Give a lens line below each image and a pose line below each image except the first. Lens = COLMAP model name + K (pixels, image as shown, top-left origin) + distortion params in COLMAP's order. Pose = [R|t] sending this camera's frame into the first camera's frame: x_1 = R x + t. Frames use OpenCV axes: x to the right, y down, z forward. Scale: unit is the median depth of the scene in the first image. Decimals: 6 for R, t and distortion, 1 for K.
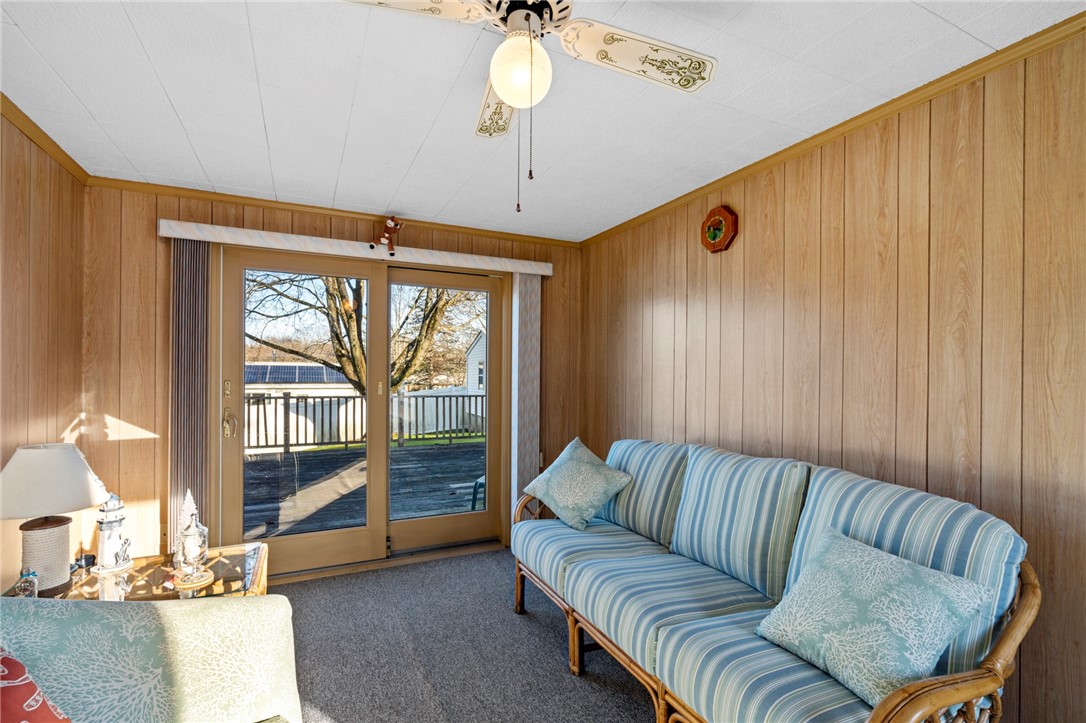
lens RADIAL K [[496.0, 0, 543.9], [0, 496.0, 378.9], [0, 0, 1]] dist [-0.001985, 0.000321]
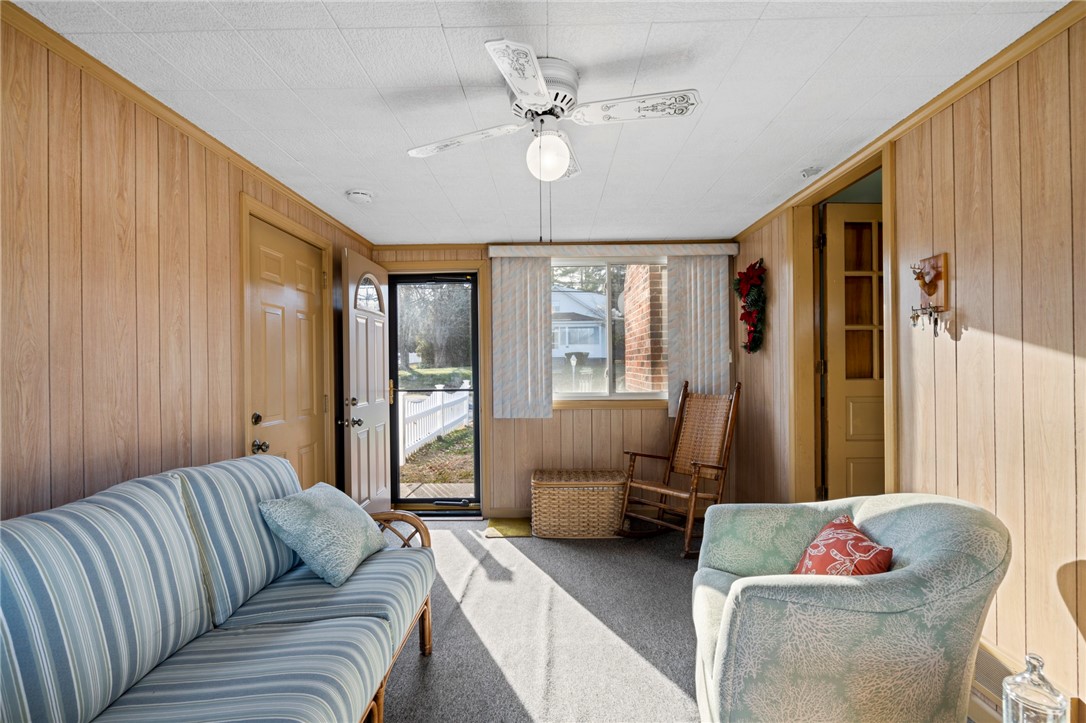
lens RADIAL K [[491.4, 0, 540.0], [0, 491.4, 356.4], [0, 0, 1]] dist [-0.000613, 0.000617]
pose [[-0.893374, 0.002914, 0.449304, -0.368919], [0.003018, 0.999995, -0.000484, -0.025293], [-0.449303, 0.000923, -0.893379, 1.263546]]
